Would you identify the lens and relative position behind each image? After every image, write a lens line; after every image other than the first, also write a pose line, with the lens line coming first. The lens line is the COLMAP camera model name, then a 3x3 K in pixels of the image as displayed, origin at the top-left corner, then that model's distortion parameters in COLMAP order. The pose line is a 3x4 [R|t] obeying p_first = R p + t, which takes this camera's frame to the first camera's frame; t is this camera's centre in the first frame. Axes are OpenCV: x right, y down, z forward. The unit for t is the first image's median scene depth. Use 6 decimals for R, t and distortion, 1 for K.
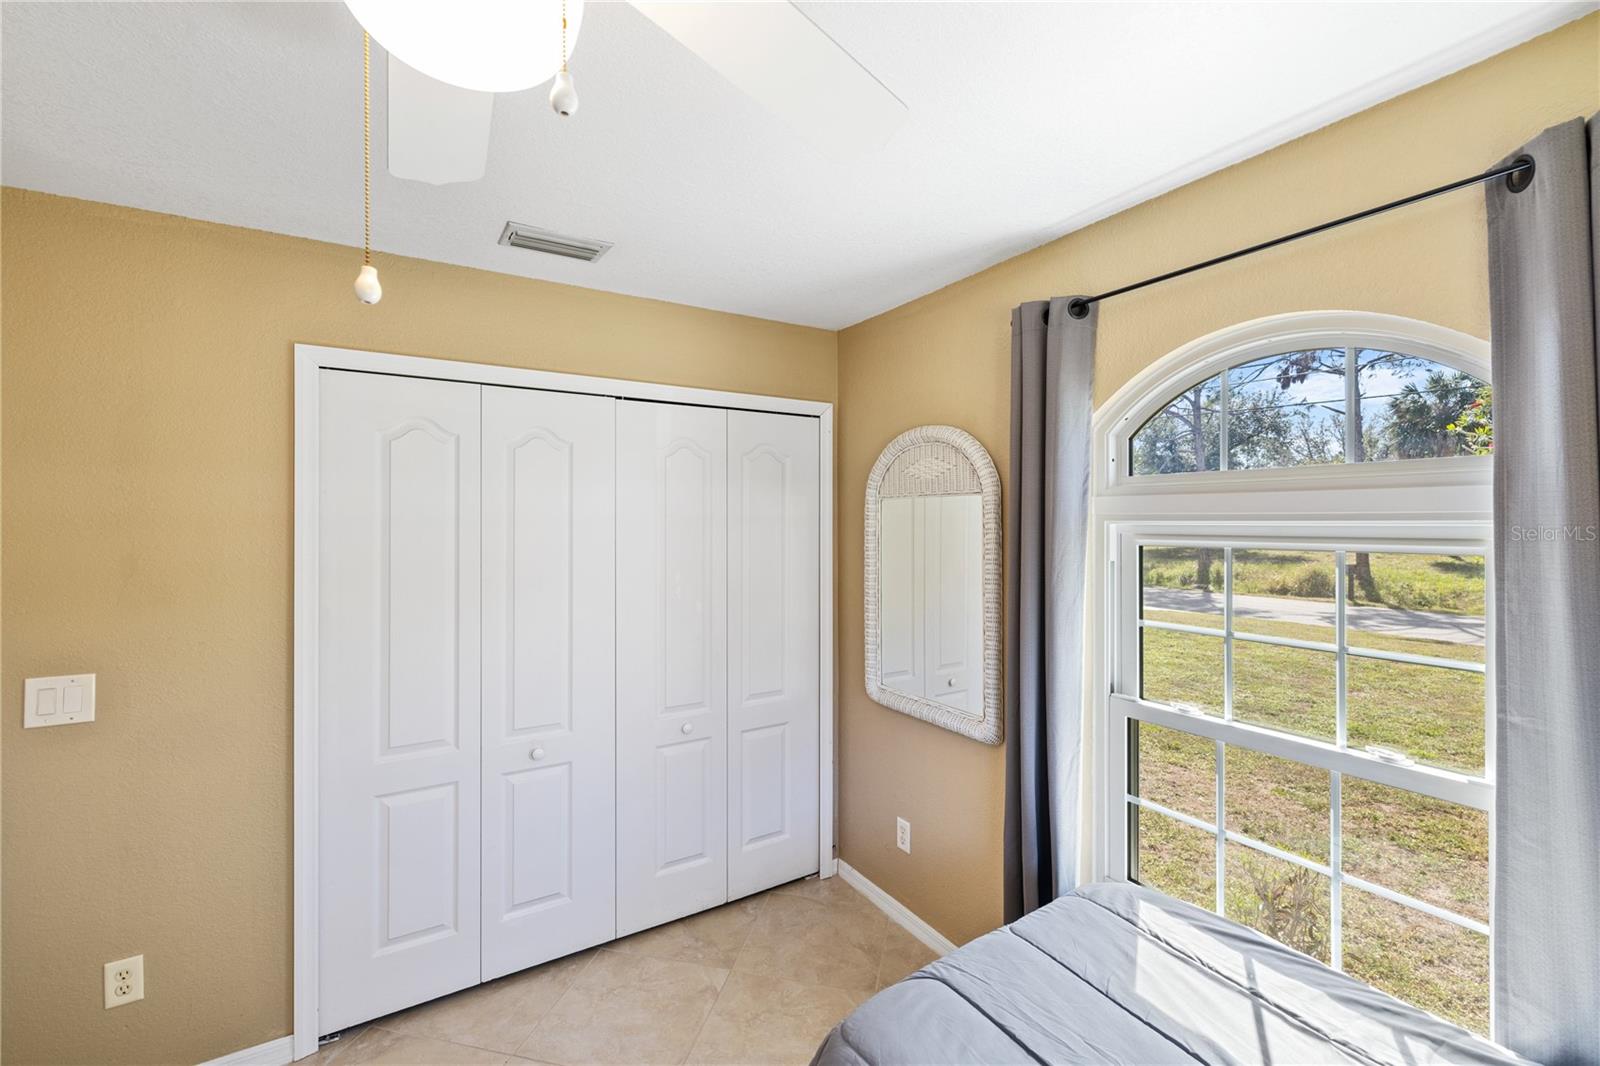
lens RADIAL K [[668.8, 0, 800.9], [0, 668.8, 521.4], [0, 0, 1]] dist [-0.001945, -0.000088]
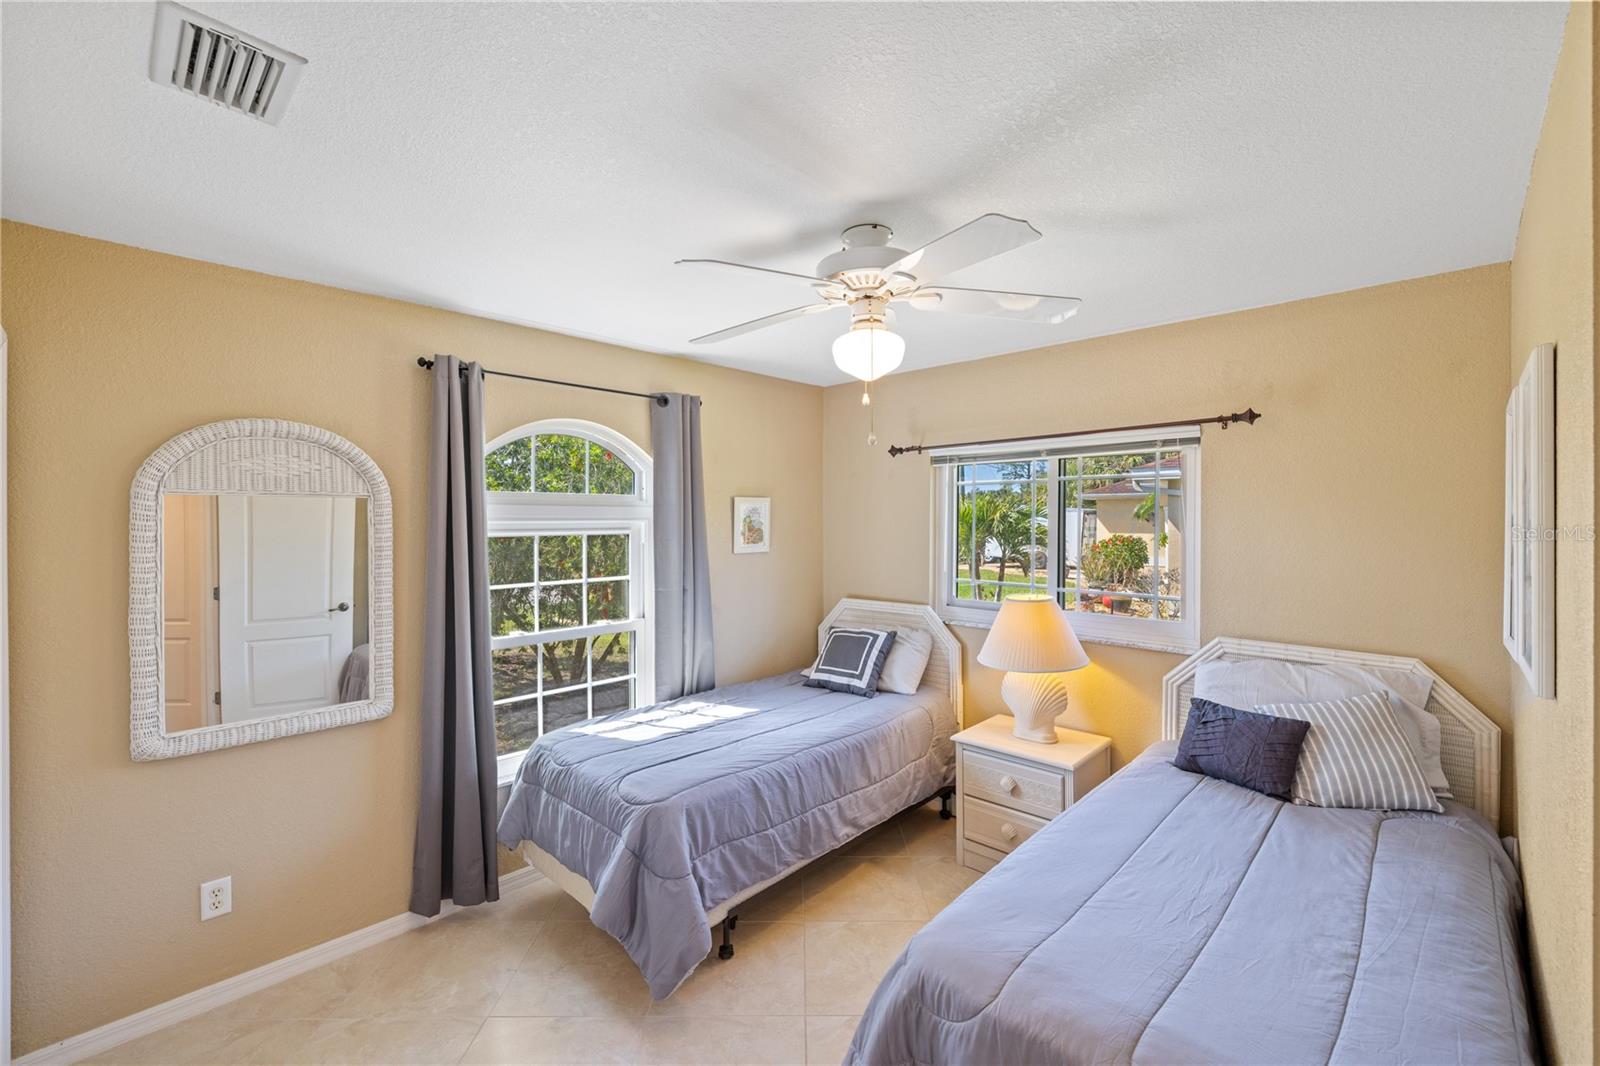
lens RADIAL K [[668.8, 0, 800.9], [0, 668.8, 521.4], [0, 0, 1]] dist [-0.001945, -0.000088]
pose [[-0.253485, 0.000179, 0.967339, -0.904737], [0.000215, 1.000000, -0.000129, -0.001554], [-0.967339, 0.000175, -0.253485, 0.543540]]
